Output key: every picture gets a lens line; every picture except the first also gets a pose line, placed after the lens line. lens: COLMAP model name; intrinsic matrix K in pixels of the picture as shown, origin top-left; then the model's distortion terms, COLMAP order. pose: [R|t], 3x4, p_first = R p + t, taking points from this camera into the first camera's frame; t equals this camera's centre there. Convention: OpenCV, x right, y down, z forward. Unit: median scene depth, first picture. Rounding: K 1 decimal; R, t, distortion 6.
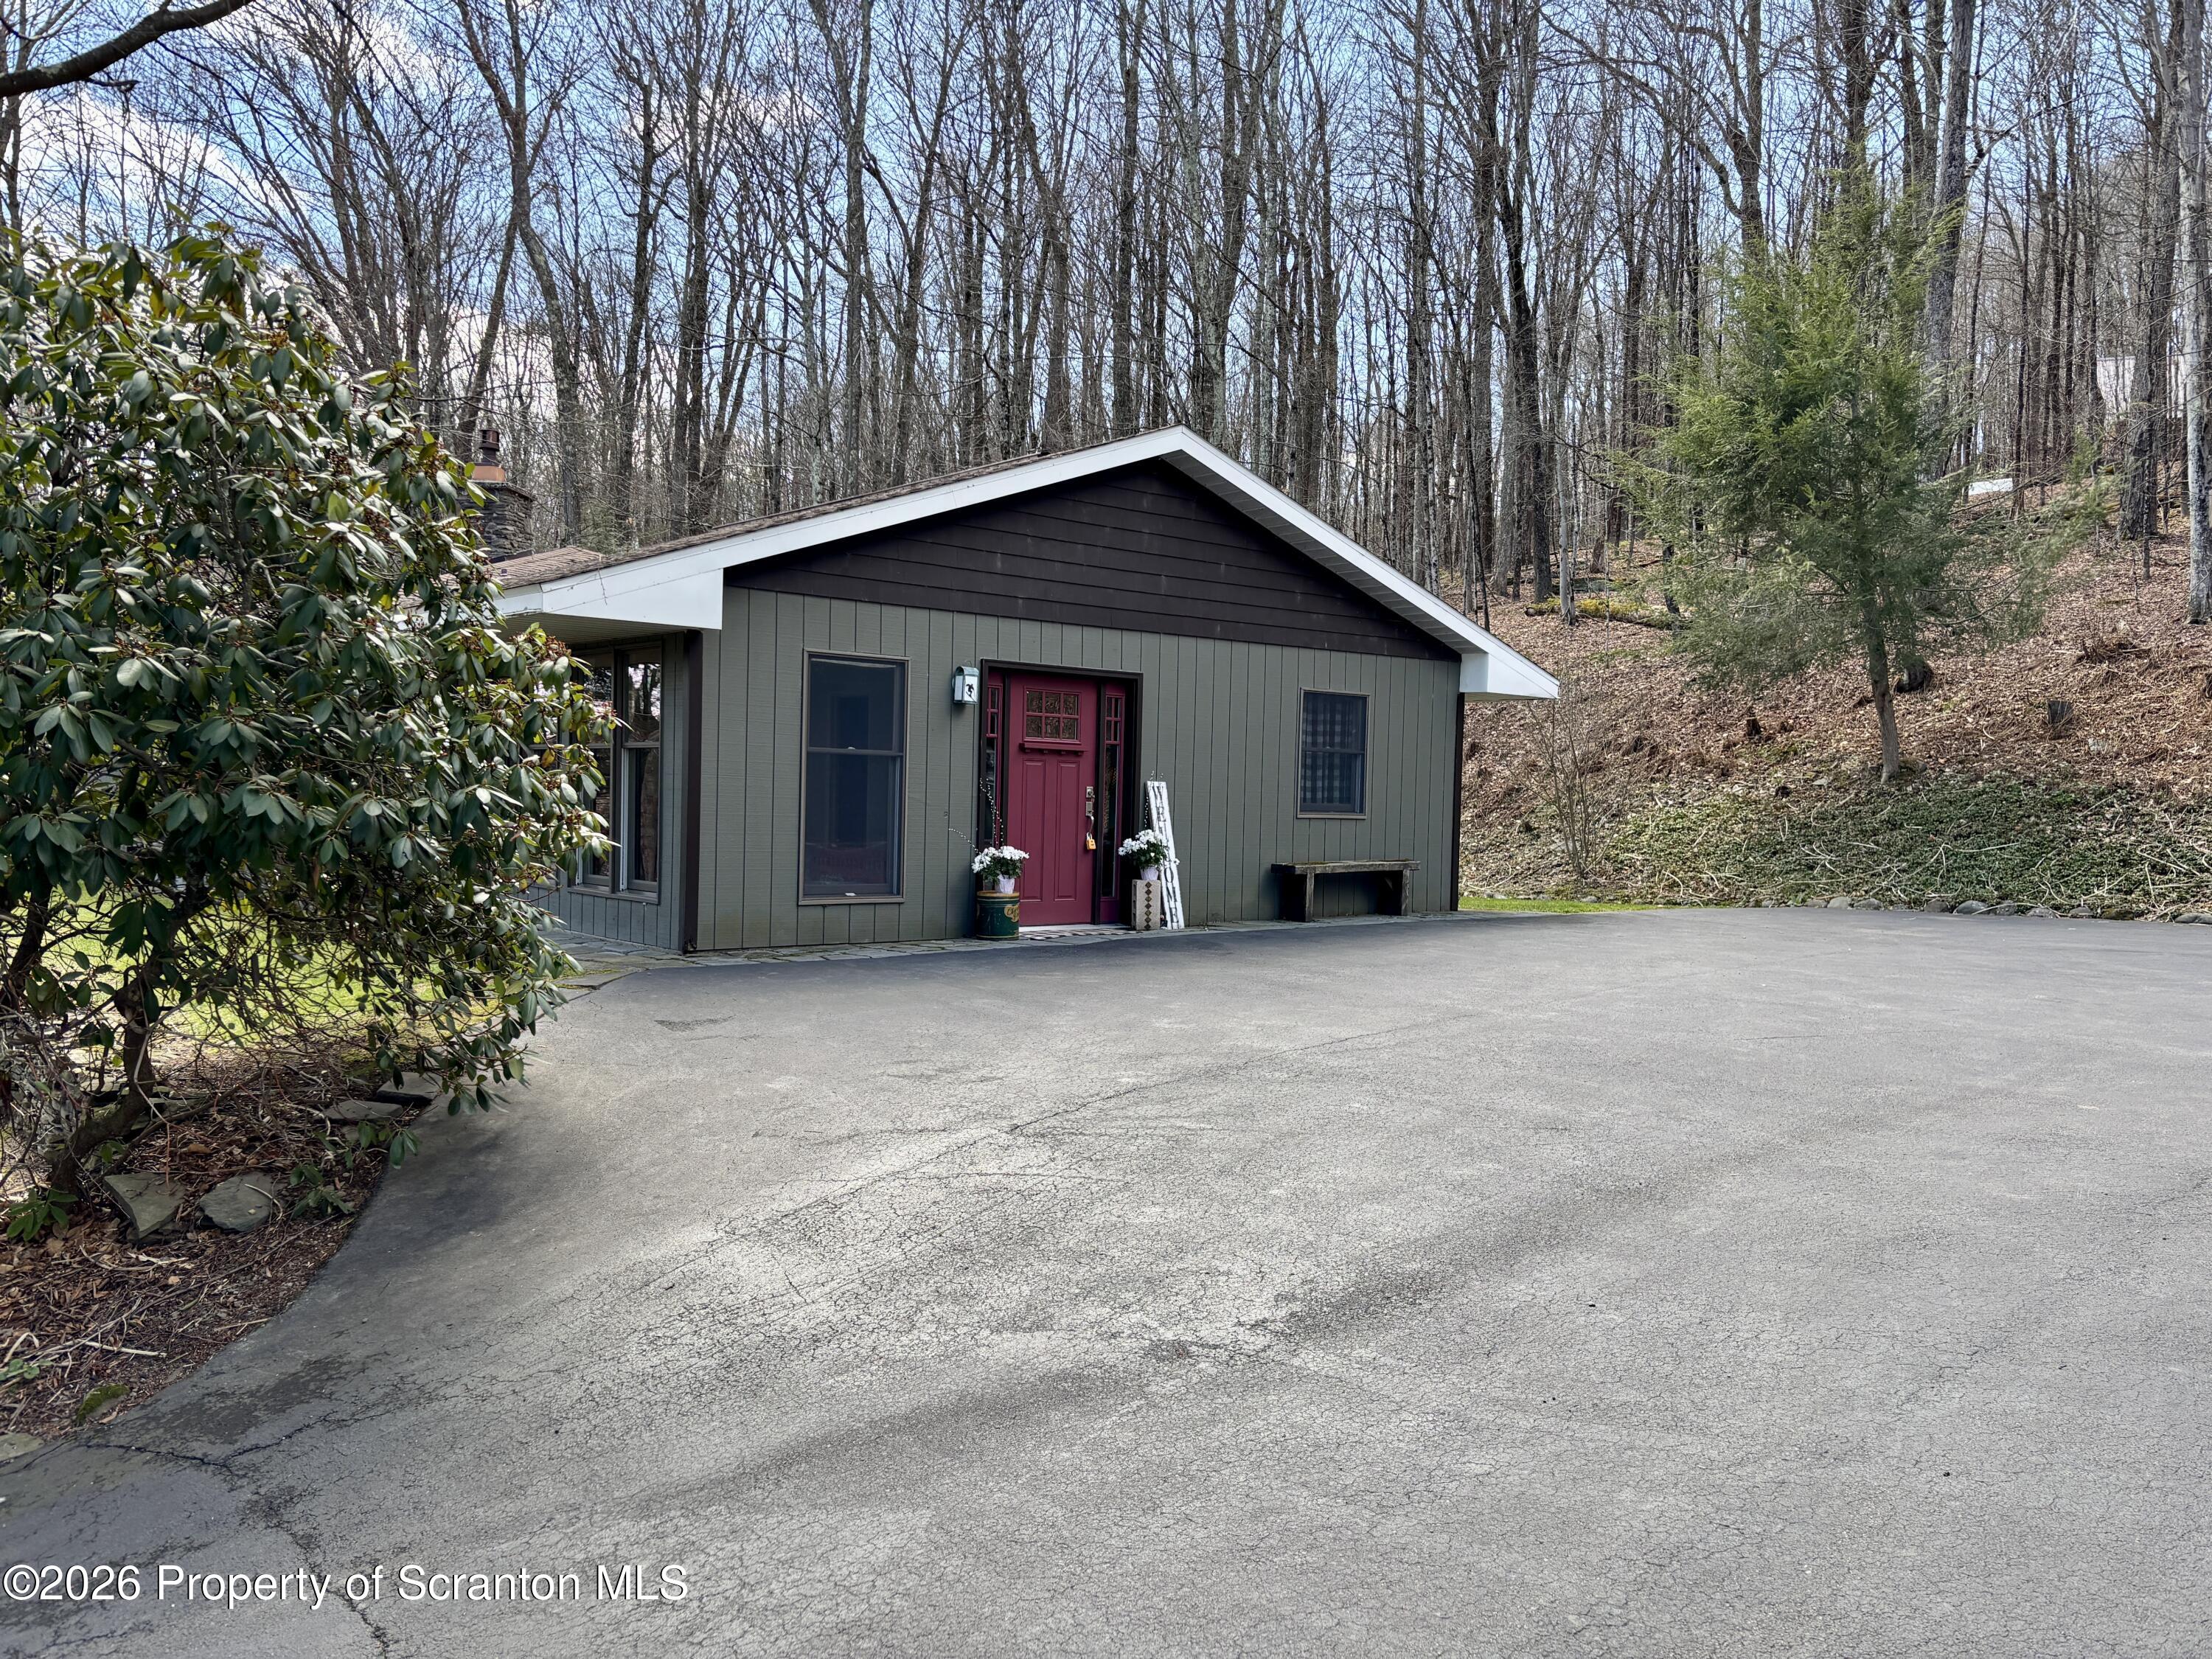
lens RADIAL K [[1678.8, 0, 1107.0], [0, 1678.8, 833.7], [0, 0, 1]] dist [0.012835, 0.000463]
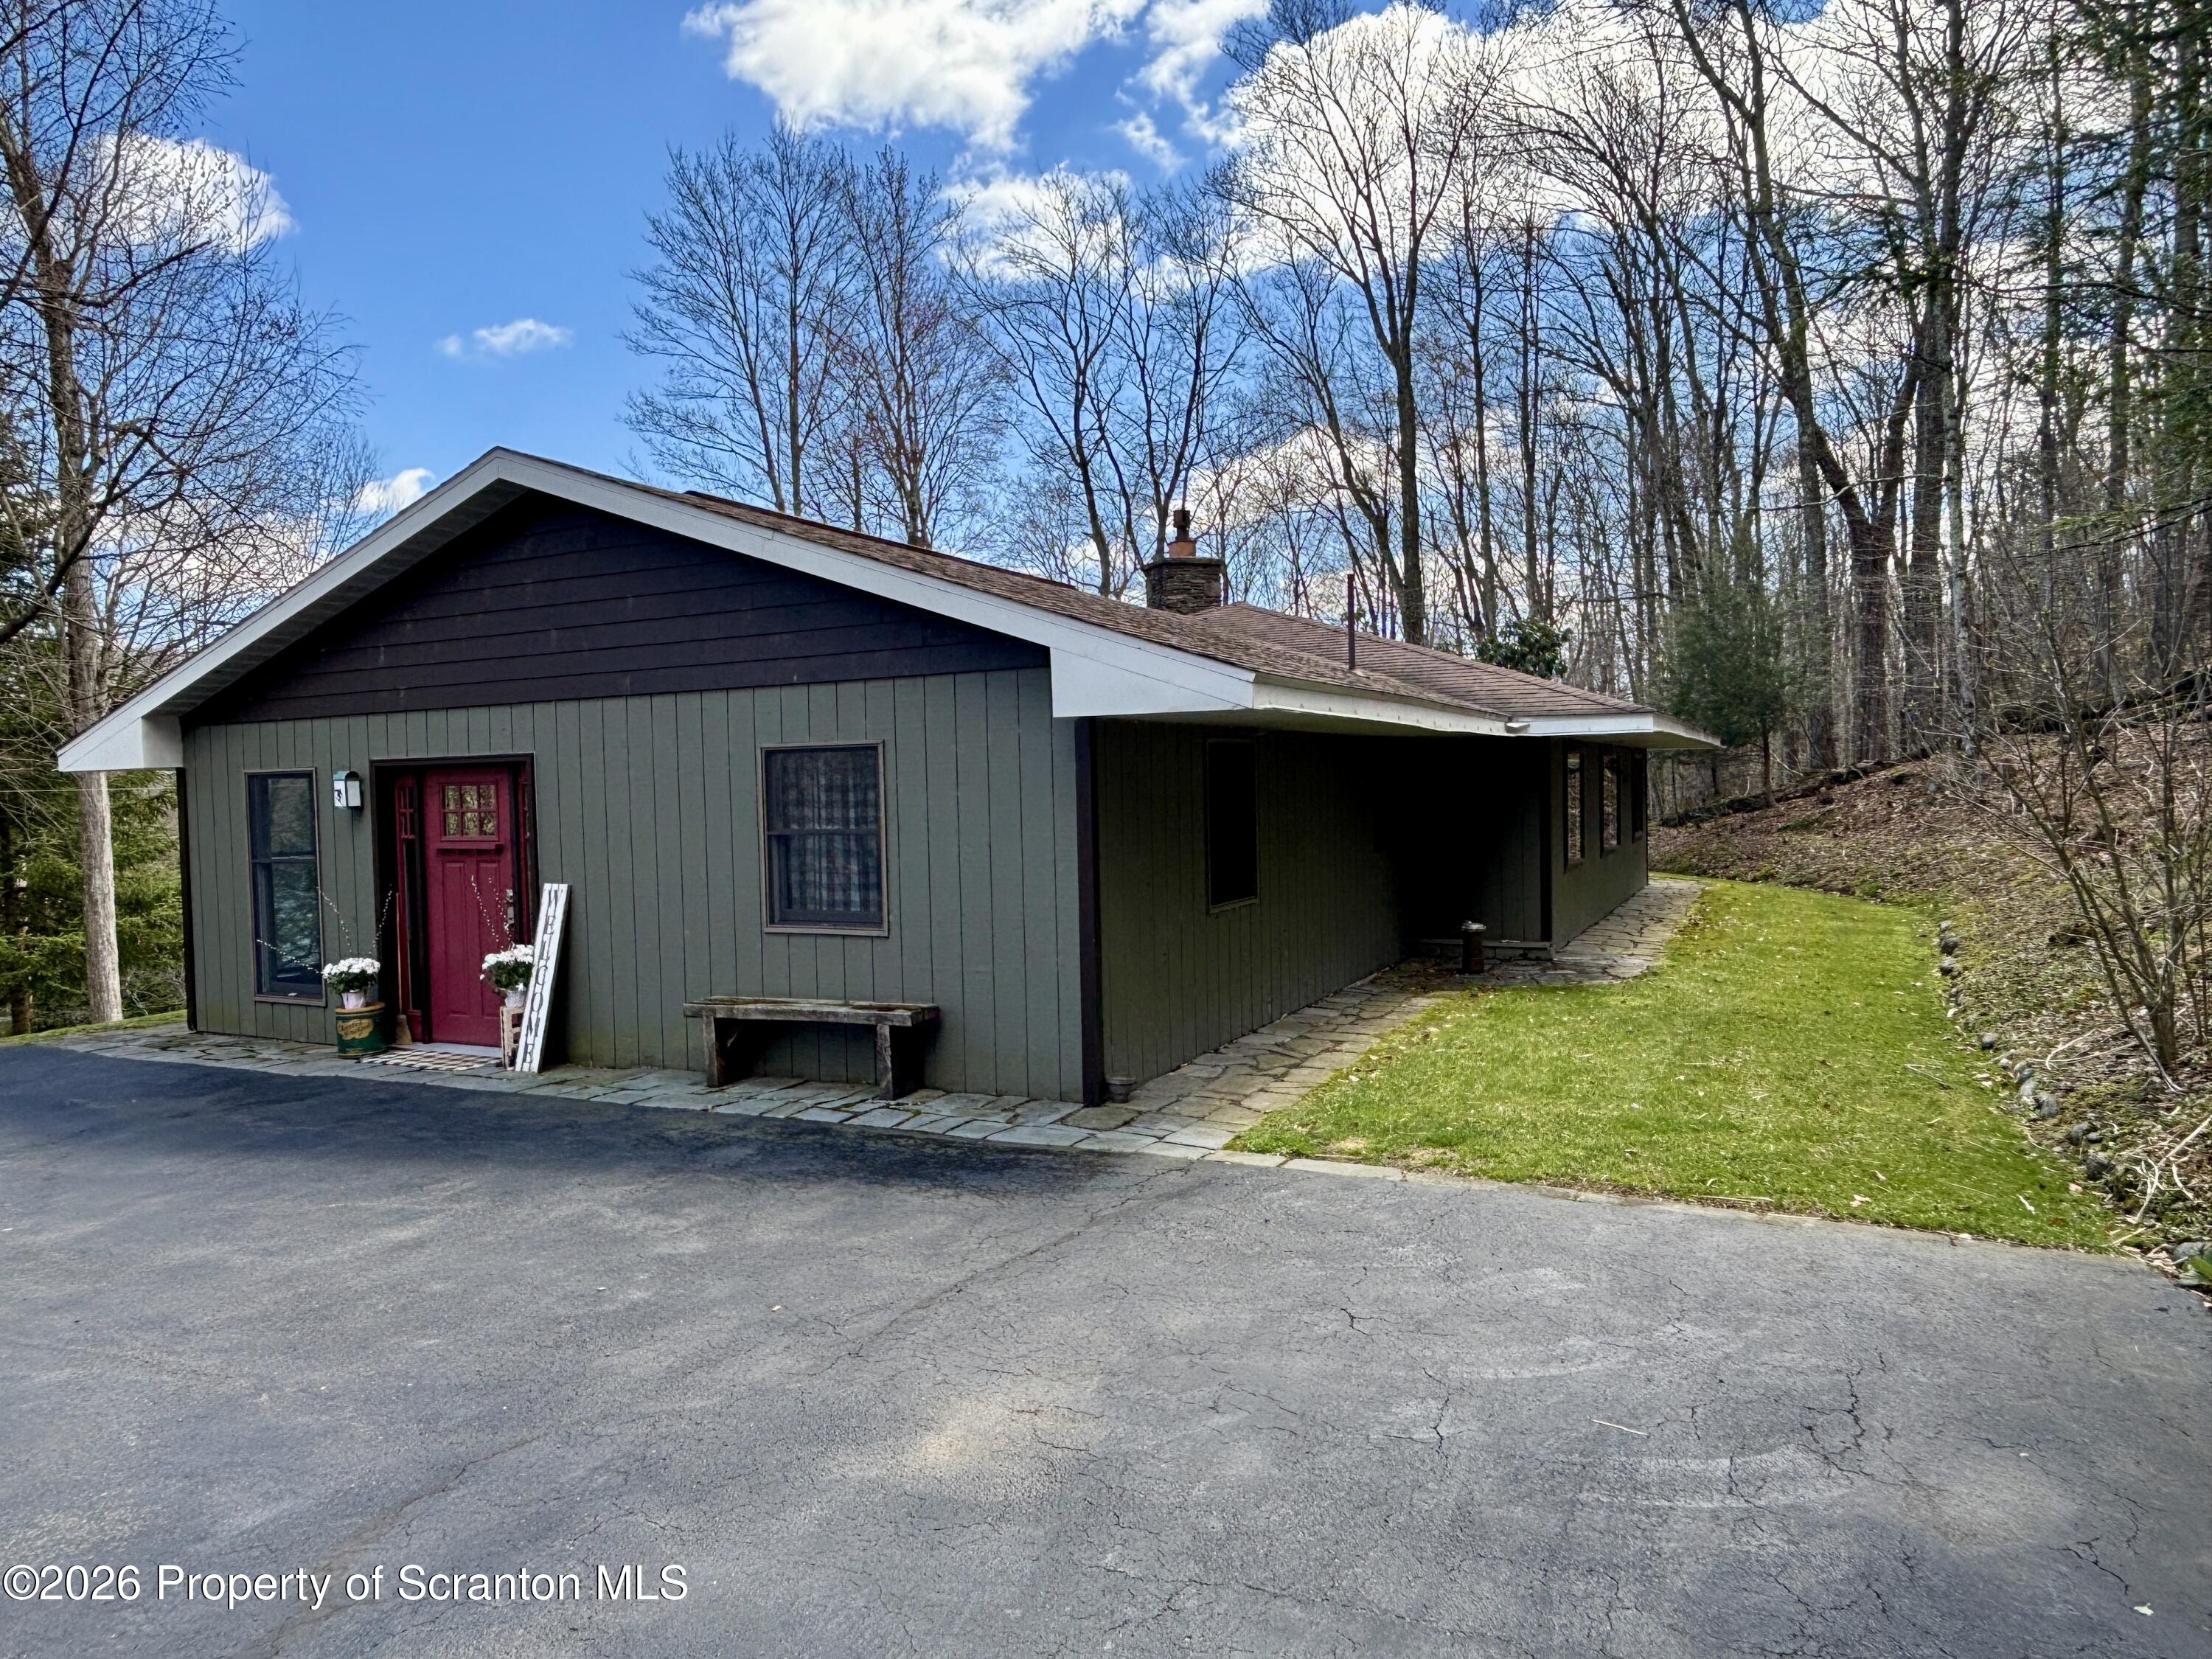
lens RADIAL K [[1386.9, 0, 1110.5], [0, 1386.9, 827.7], [0, 0, 1]] dist [0.001472, -0.001692]
pose [[0.407727, -0.017848, -0.912929, 0.759064], [0.003614, 0.999833, -0.017933, -0.046105], [0.913097, 0.004013, 0.407723, 0.980928]]
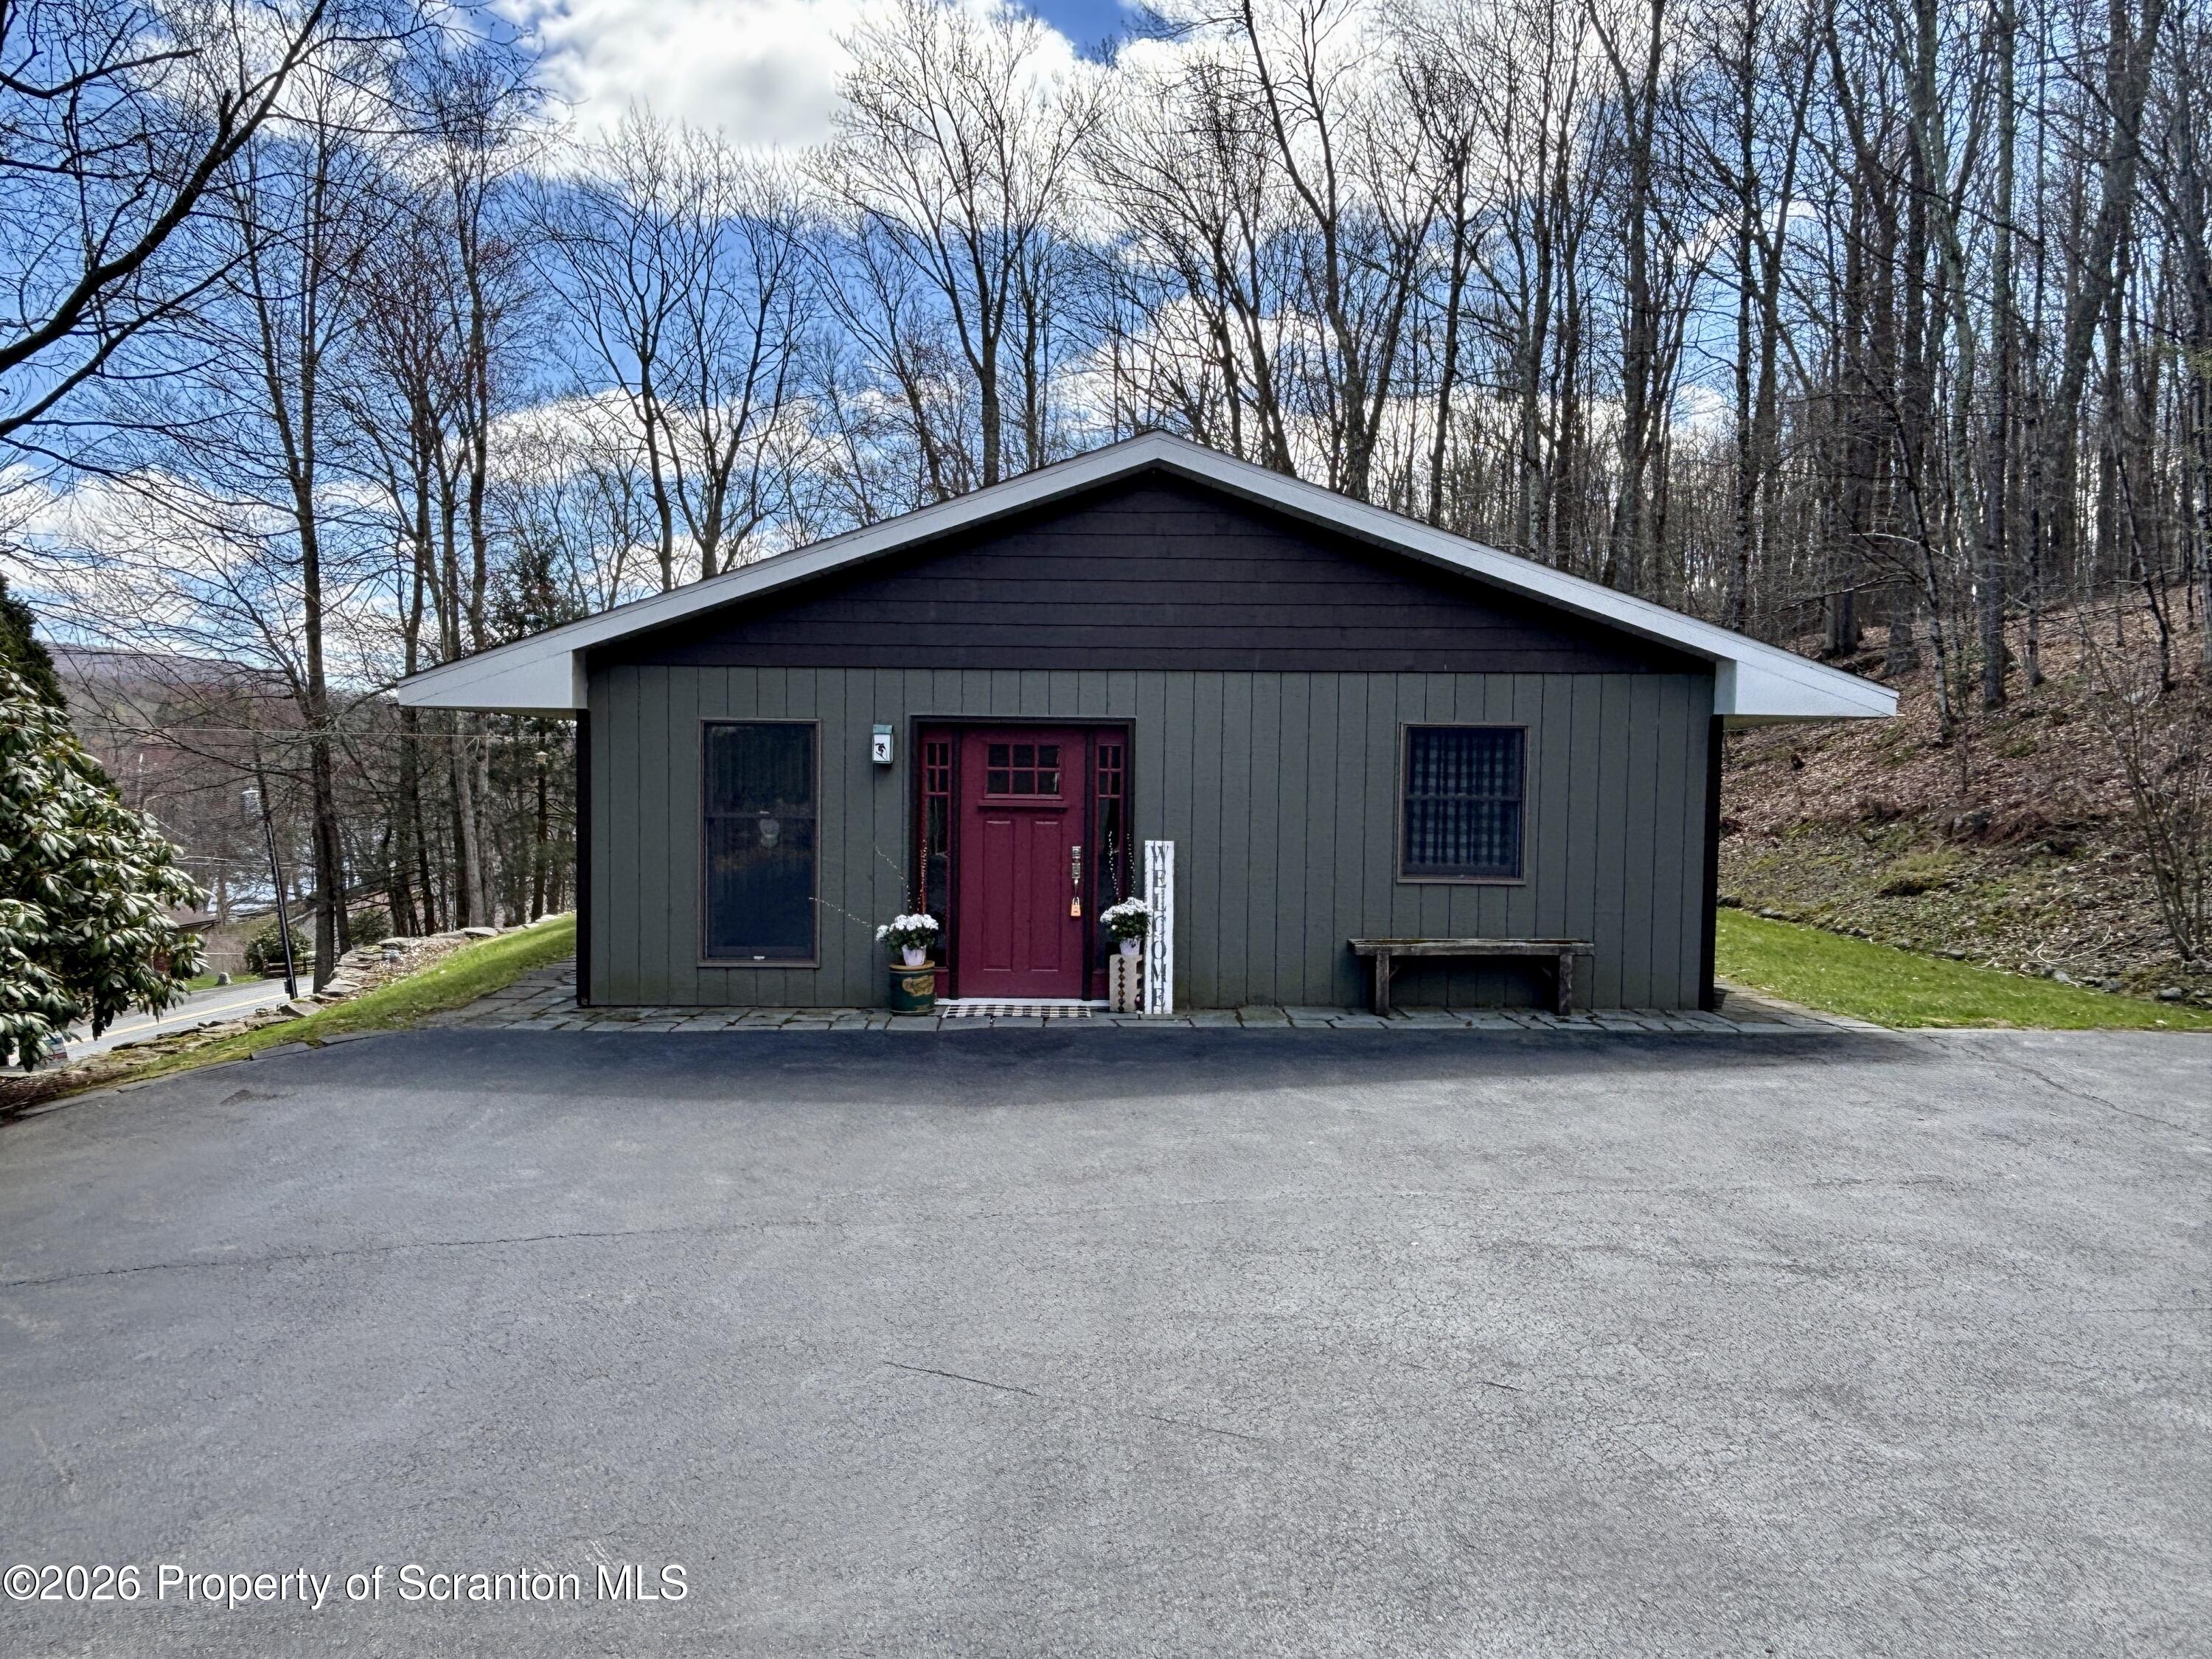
lens RADIAL K [[1386.9, 0, 1117.6], [0, 1386.9, 838.8], [0, 0, 1]] dist [0.001472, -0.001692]
pose [[0.765103, 0.001048, -0.643907, 0.480999], [-0.008448, 0.999929, -0.008411, -0.026624], [0.643852, 0.011875, 0.765058, 0.439743]]
